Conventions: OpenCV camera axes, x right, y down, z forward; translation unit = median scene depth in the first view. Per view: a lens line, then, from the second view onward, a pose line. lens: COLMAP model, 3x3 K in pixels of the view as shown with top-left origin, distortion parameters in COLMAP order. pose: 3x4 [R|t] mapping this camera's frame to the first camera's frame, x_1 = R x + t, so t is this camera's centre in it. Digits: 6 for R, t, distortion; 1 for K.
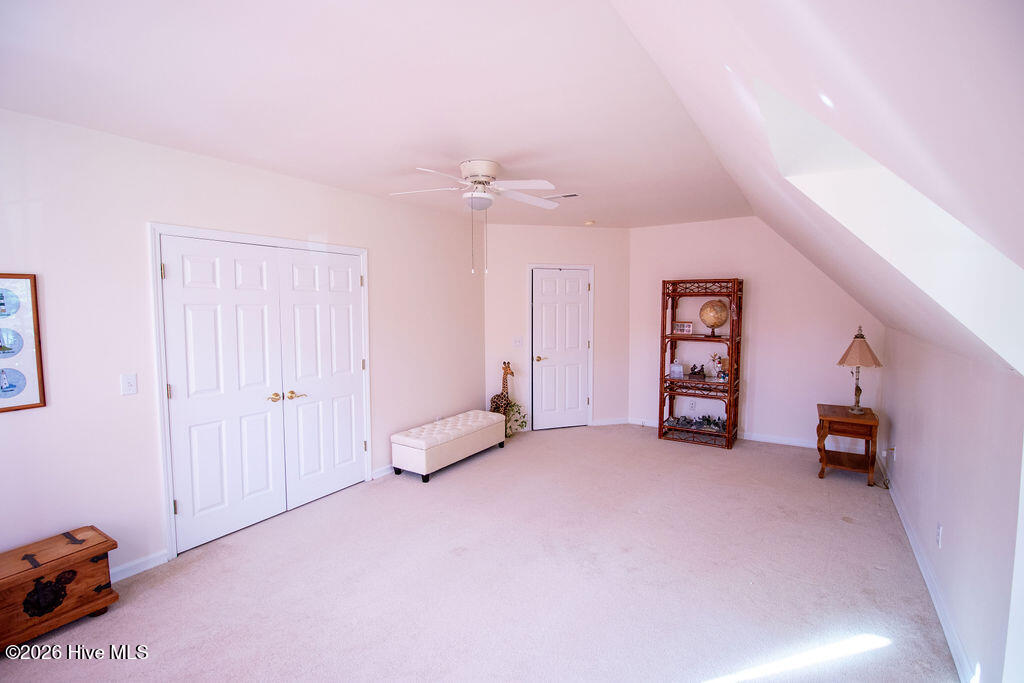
lens RADIAL K [[473.4, 0, 511.1], [0, 473.4, 337.4], [0, 0, 1]] dist [-0.006589, -0.009920]
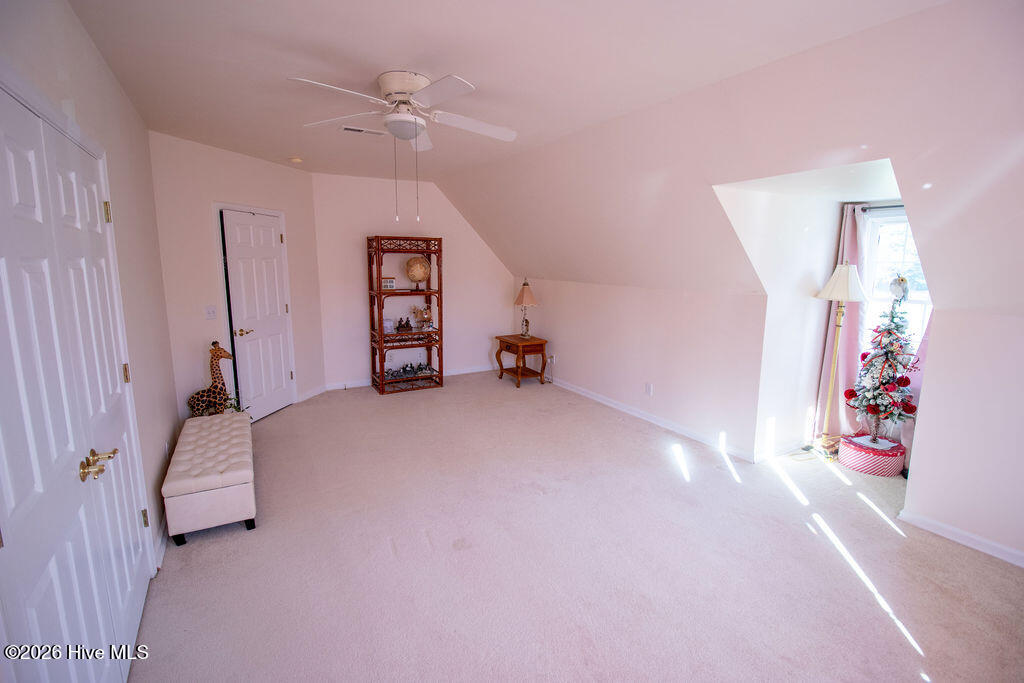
lens RADIAL K [[473.4, 0, 508.2], [0, 473.4, 343.0], [0, 0, 1]] dist [-0.006589, -0.009920]
pose [[0.458259, -0.144511, 0.876992, -0.441589], [0.055877, 0.989426, 0.133840, -0.016167], [-0.887061, -0.012330, 0.461488, 0.298089]]
